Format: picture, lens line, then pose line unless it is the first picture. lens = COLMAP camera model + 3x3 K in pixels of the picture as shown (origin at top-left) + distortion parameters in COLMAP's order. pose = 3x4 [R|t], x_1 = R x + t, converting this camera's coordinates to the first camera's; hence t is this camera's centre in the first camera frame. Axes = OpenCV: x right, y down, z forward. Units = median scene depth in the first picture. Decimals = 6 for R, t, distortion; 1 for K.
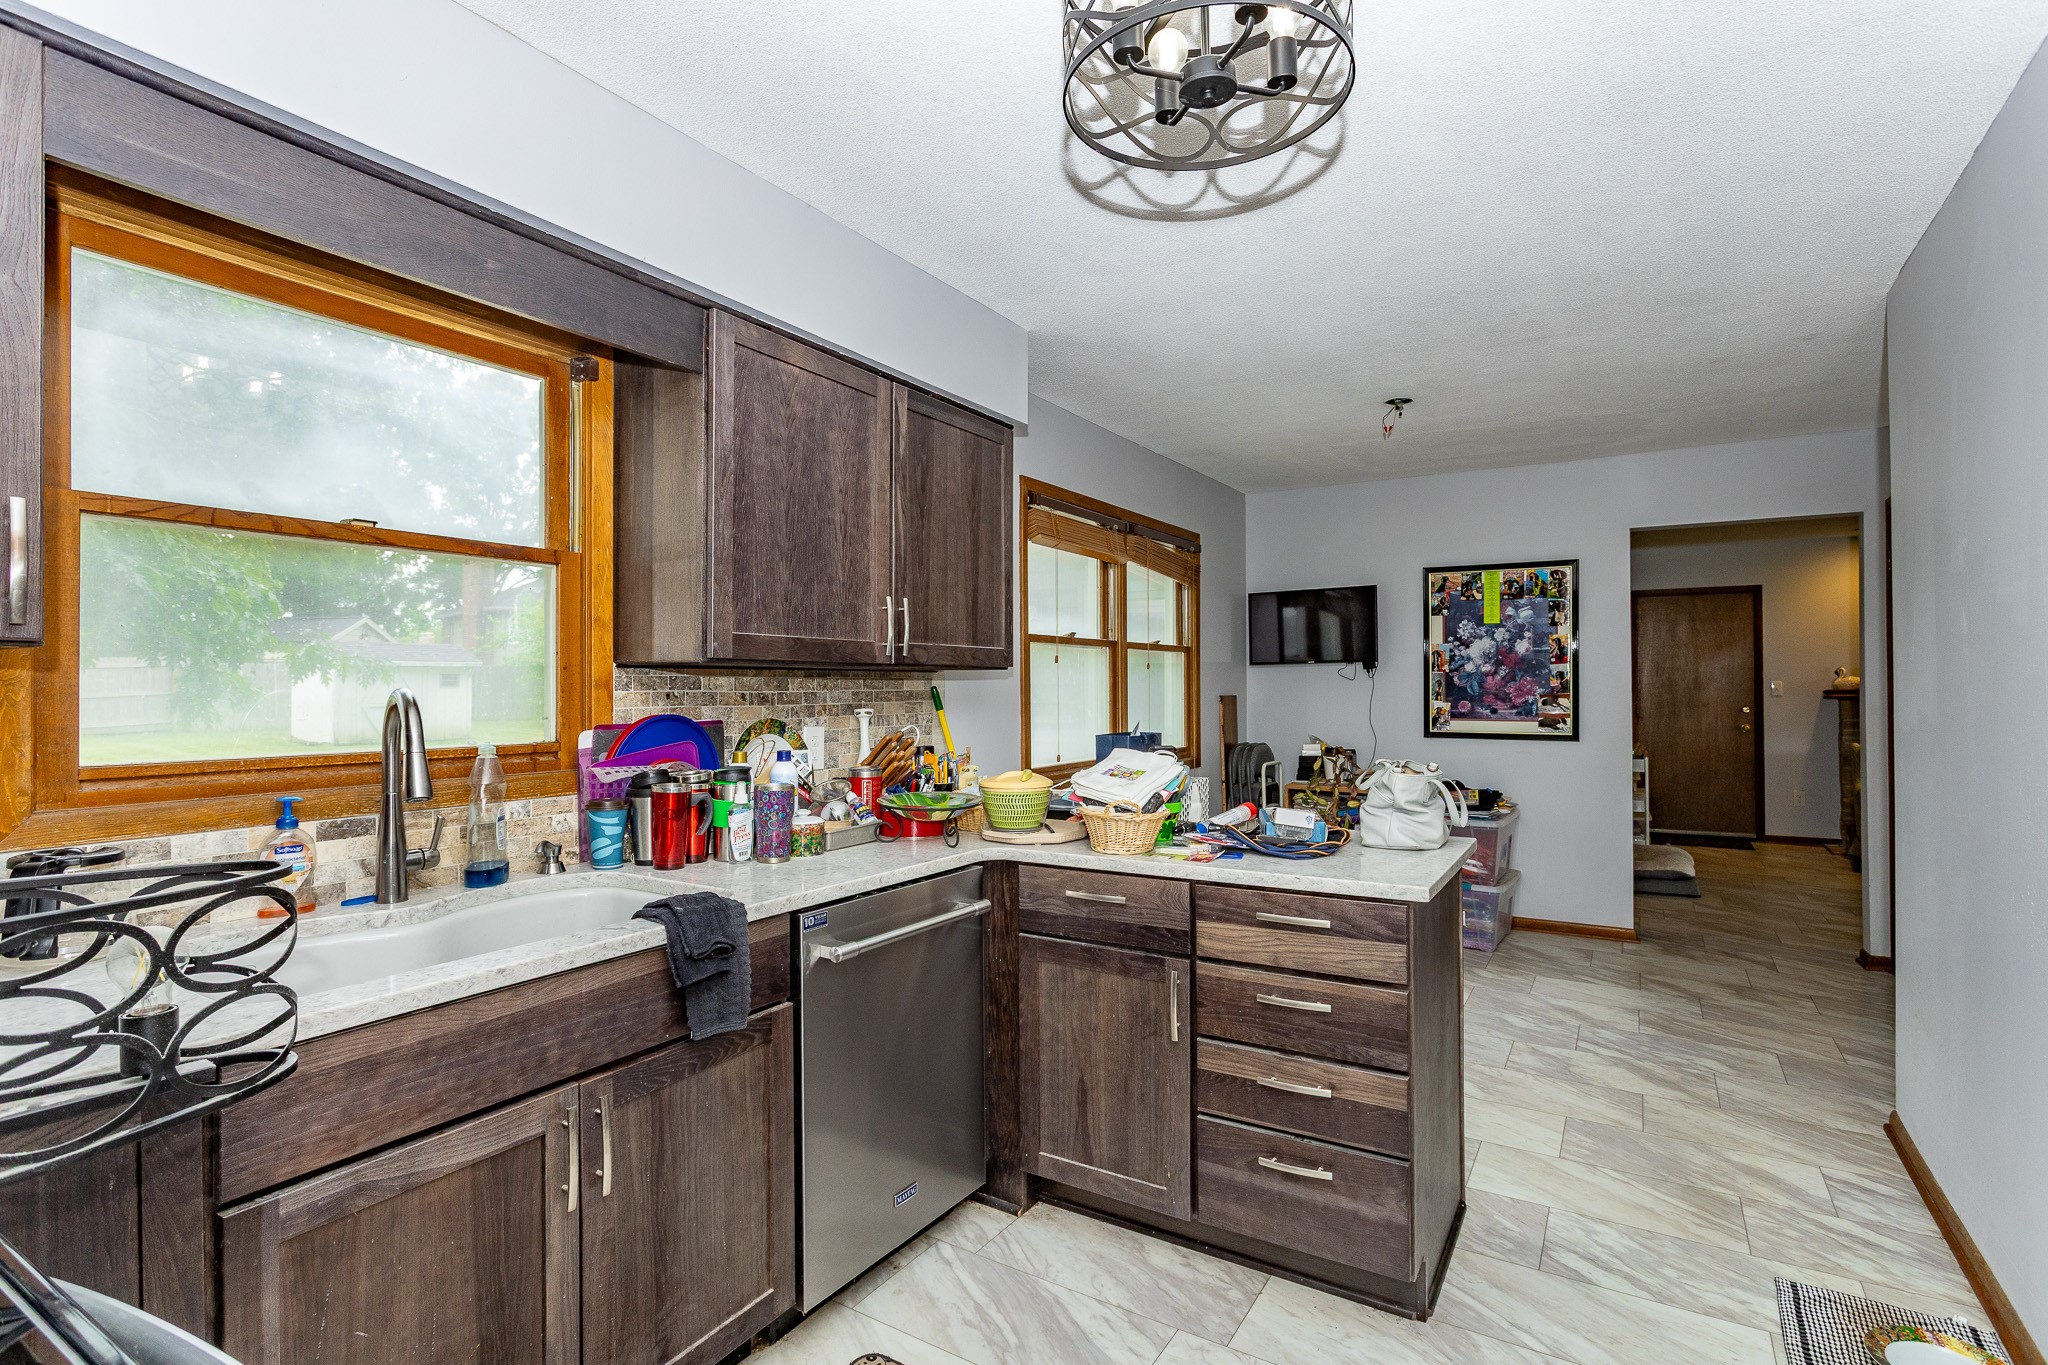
lens RADIAL K [[984.8, 0, 1020.1], [0, 984.8, 684.7], [0, 0, 1]] dist [-0.018806, 0.005244]
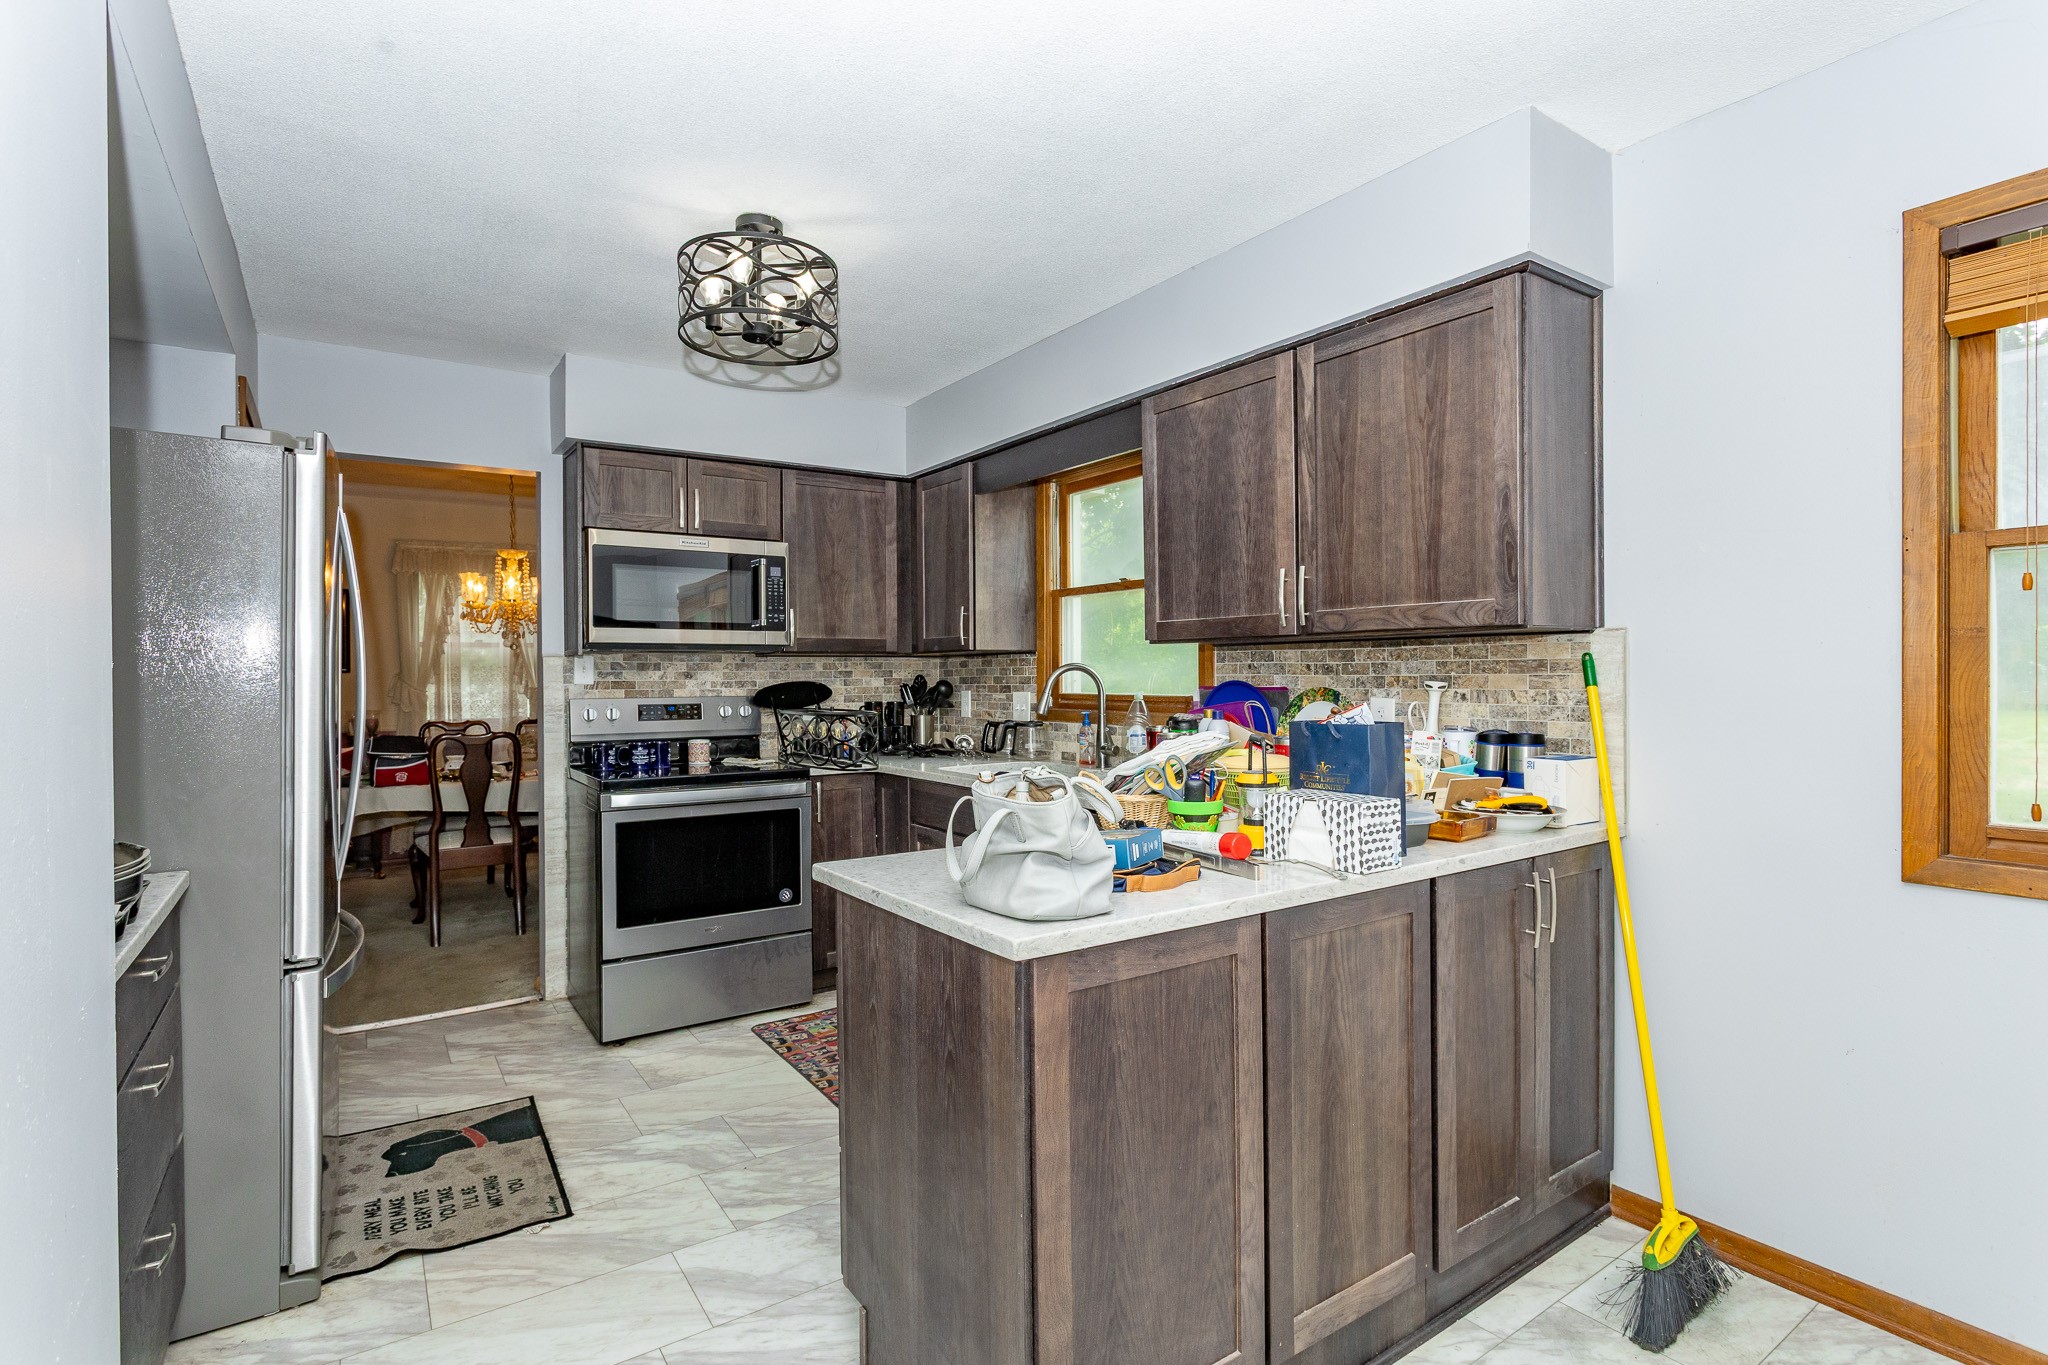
lens RADIAL K [[984.8, 0, 1028.4], [0, 984.8, 676.9], [0, 0, 1]] dist [-0.018806, 0.005244]
pose [[-0.392874, 0.009962, -0.919538, 0.470071], [0.011236, 0.999919, 0.006032, 0.006802], [0.919524, -0.007962, -0.392954, 0.603497]]
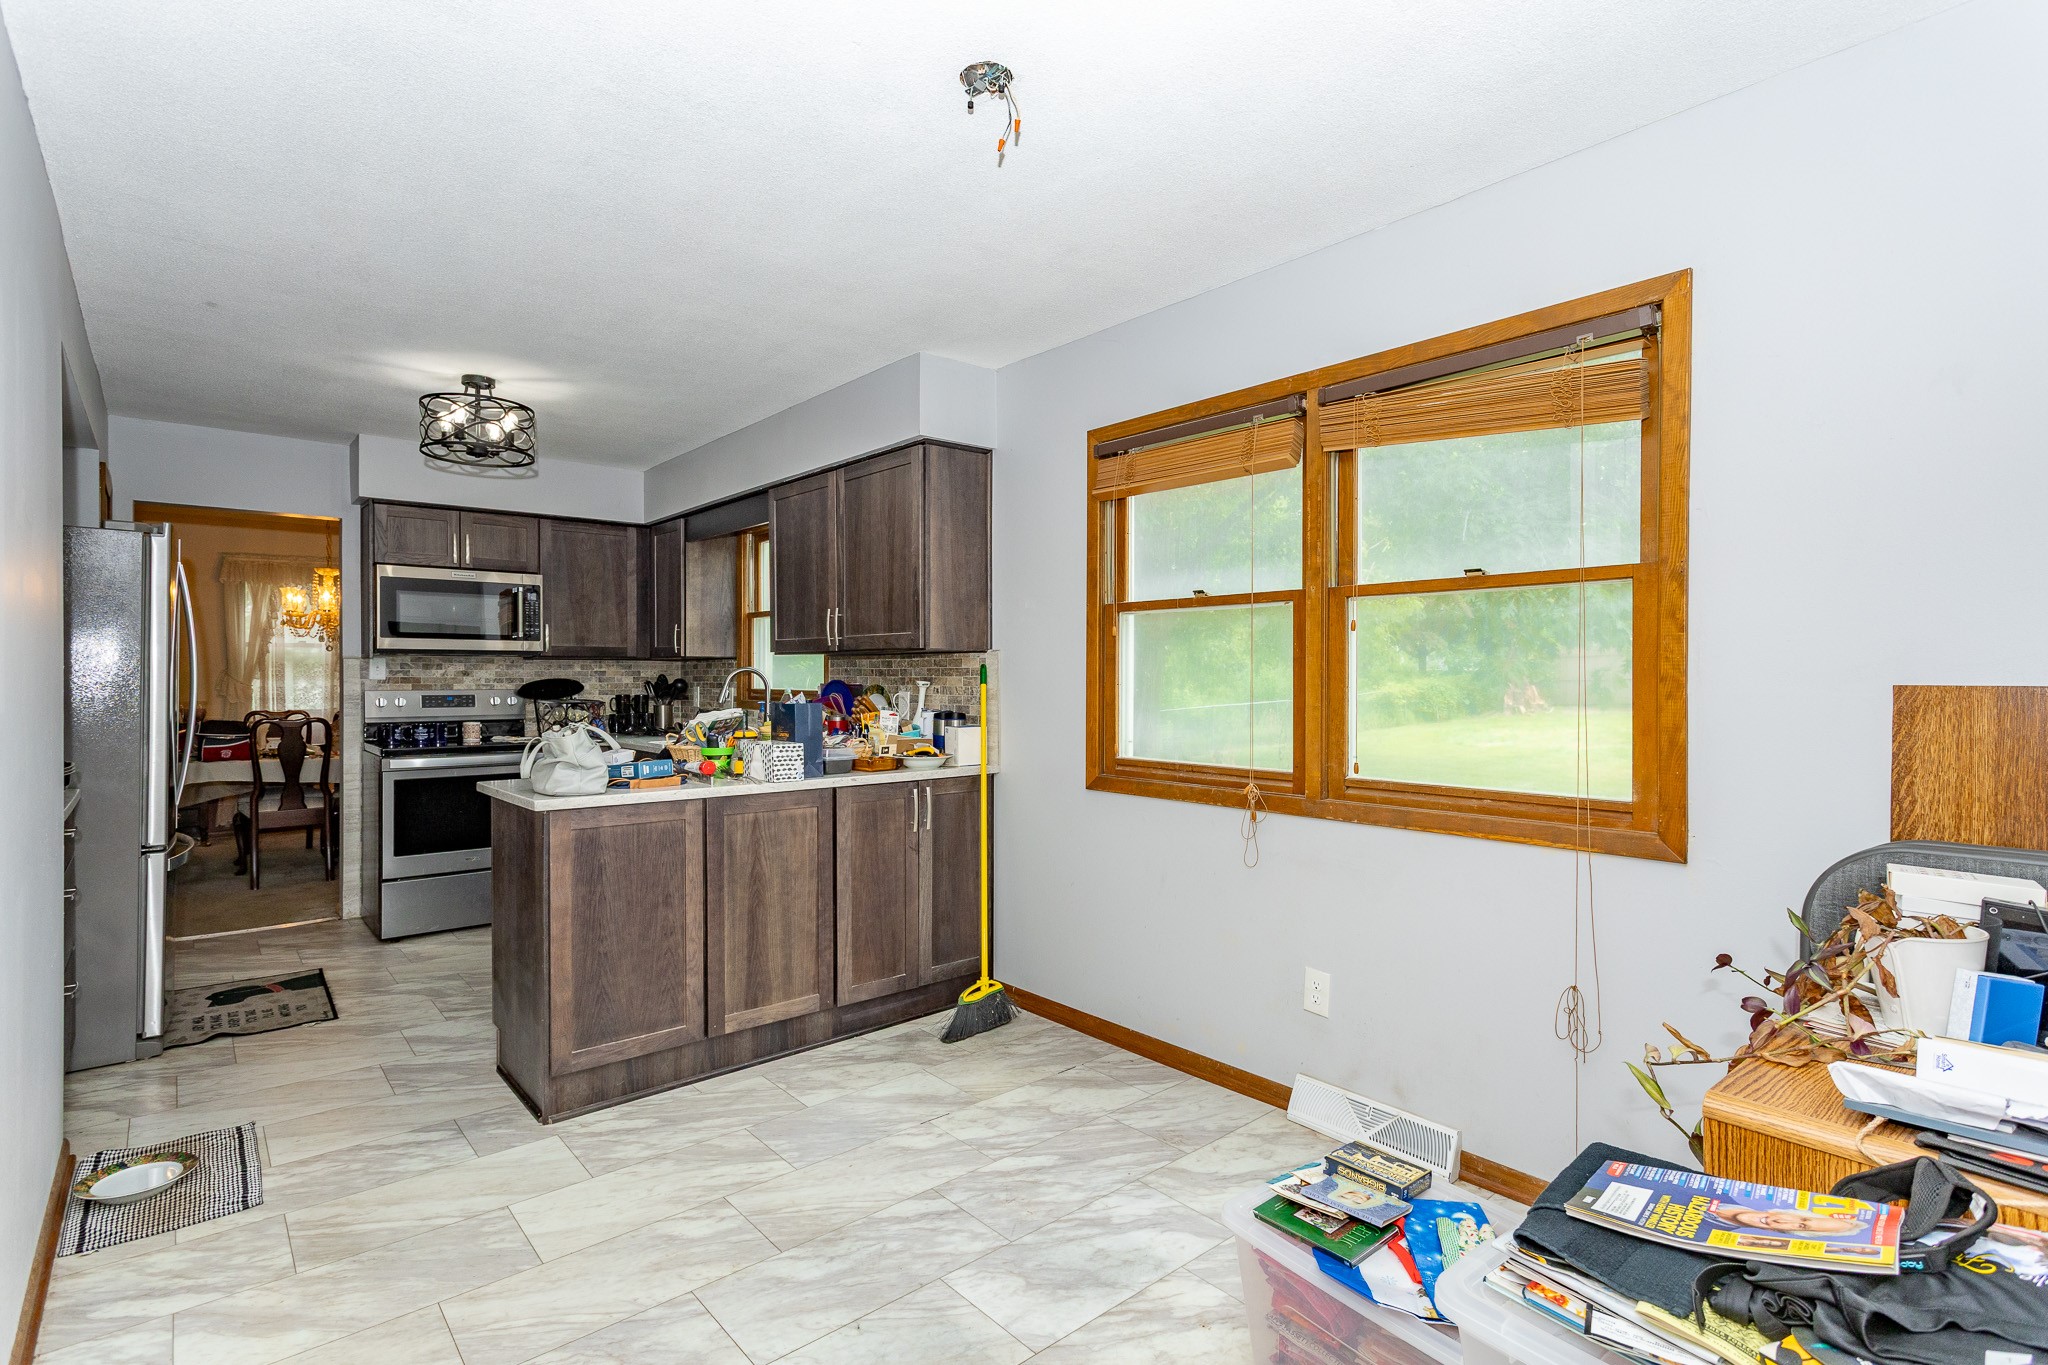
lens RADIAL K [[972.3, 0, 1016.4], [0, 972.3, 678.2], [0, 0, 1]] dist [-0.002236, 0.000937]
pose [[-0.290943, 0.008635, -0.956701, 0.673801], [0.004022, 0.999961, 0.007803, 0.006378], [0.956732, -0.001578, -0.290967, 0.914197]]
